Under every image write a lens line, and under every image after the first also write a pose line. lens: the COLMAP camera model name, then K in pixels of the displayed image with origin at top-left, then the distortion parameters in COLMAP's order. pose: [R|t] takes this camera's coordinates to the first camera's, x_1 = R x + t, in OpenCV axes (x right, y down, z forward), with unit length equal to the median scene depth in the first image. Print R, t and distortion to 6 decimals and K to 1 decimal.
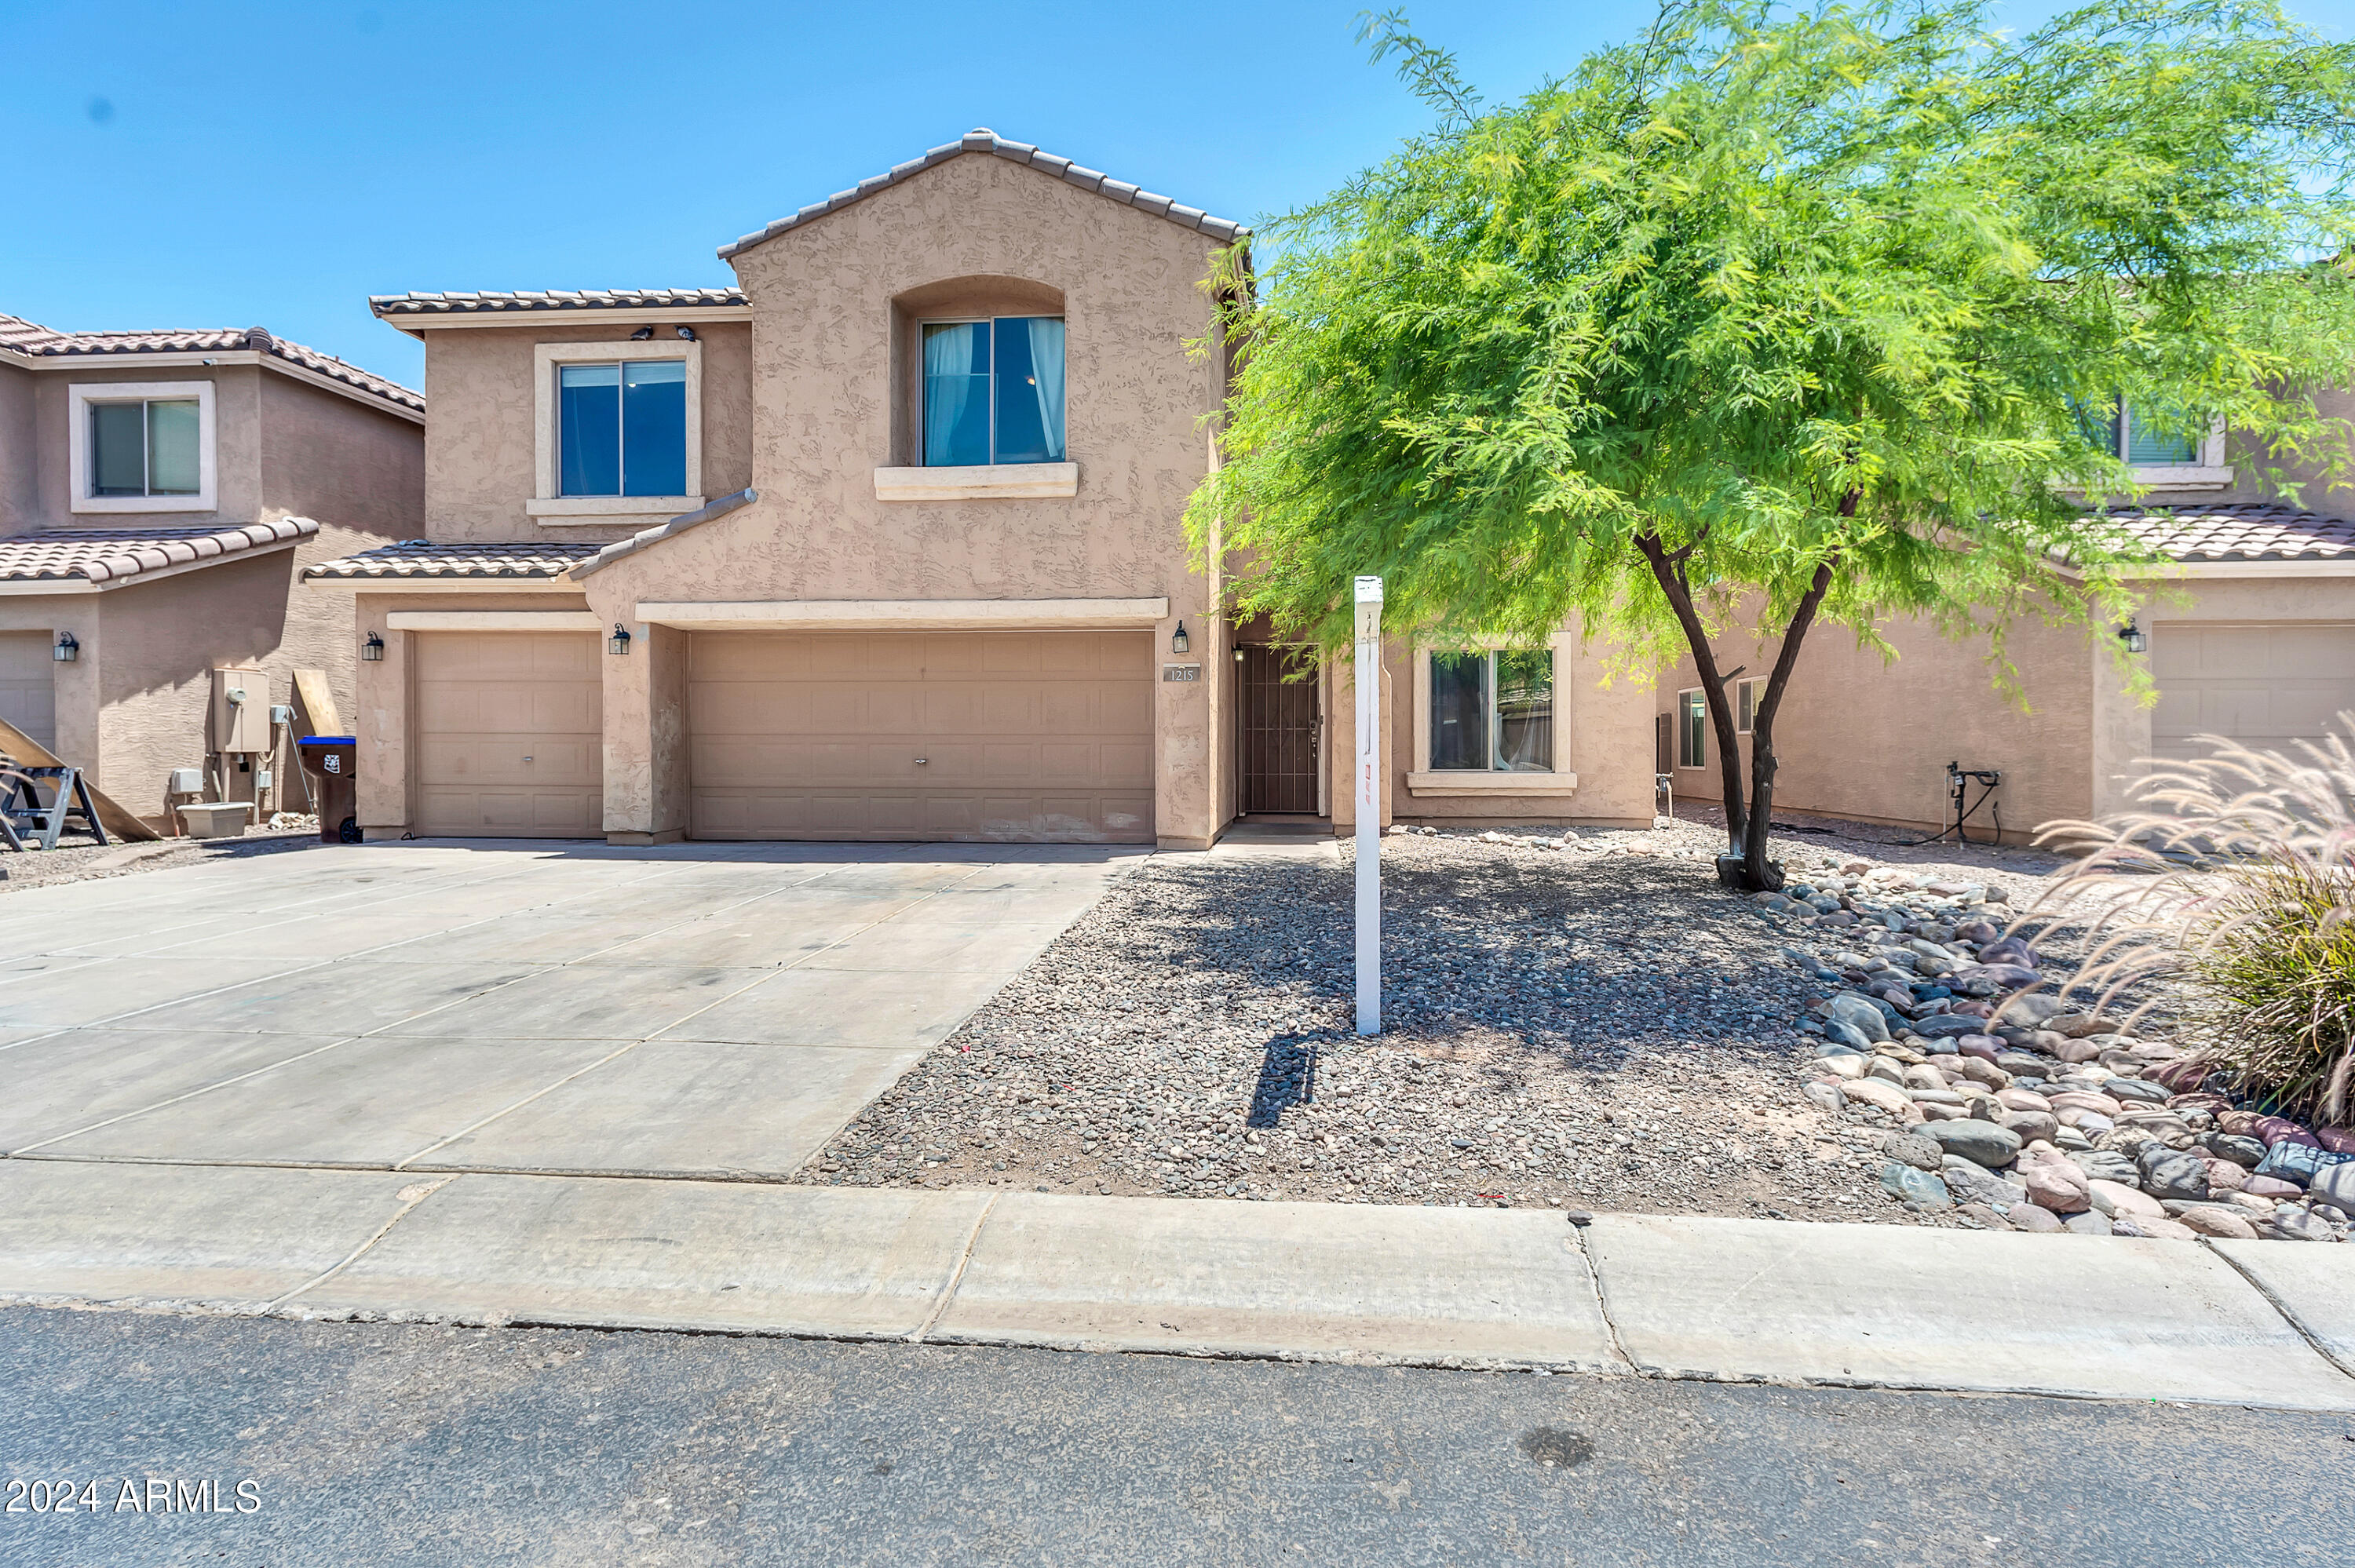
lens RADIAL K [[1115.9, 0, 1172.2], [0, 1115.9, 767.9], [0, 0, 1]] dist [0.001973, 0.002784]
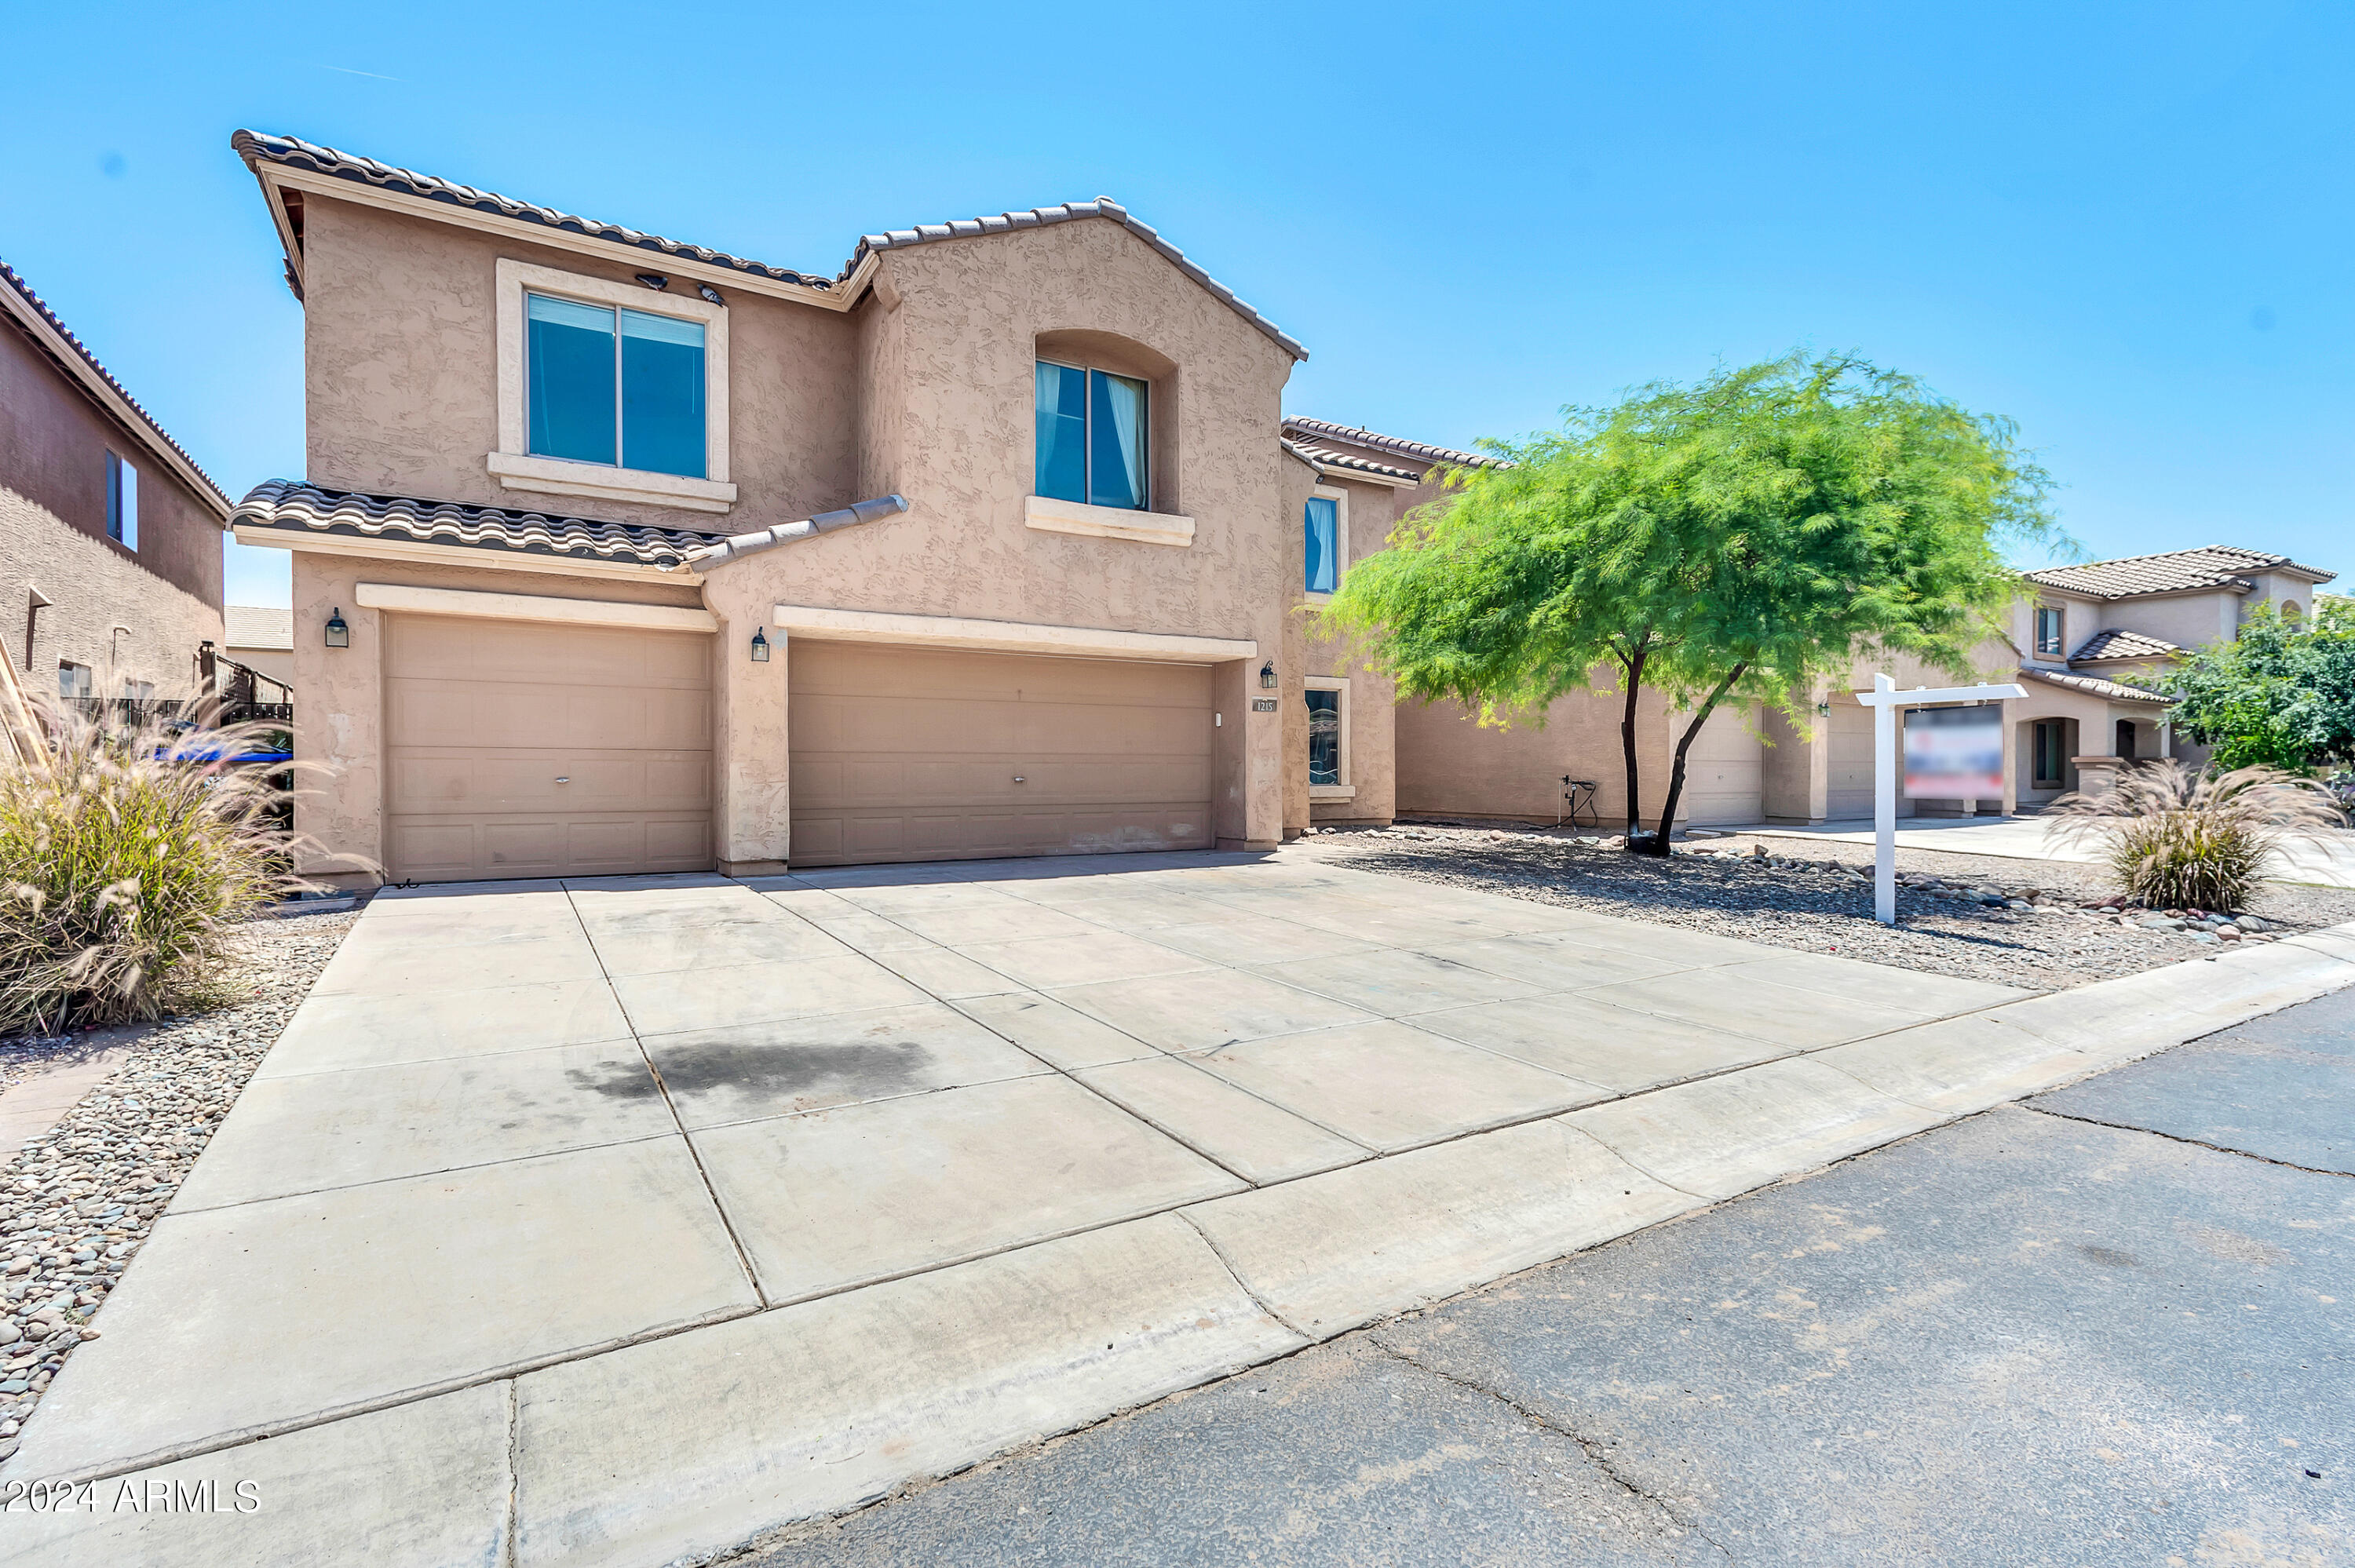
lens RADIAL K [[1115.9, 0, 1166.6], [0, 1115.9, 782.6], [0, 0, 1]] dist [0.001973, 0.002784]
pose [[0.802218, -0.008488, 0.596971, -0.767415], [0.009066, 0.999957, 0.002035, -0.004015], [-0.596962, 0.003780, 0.802260, 0.093807]]
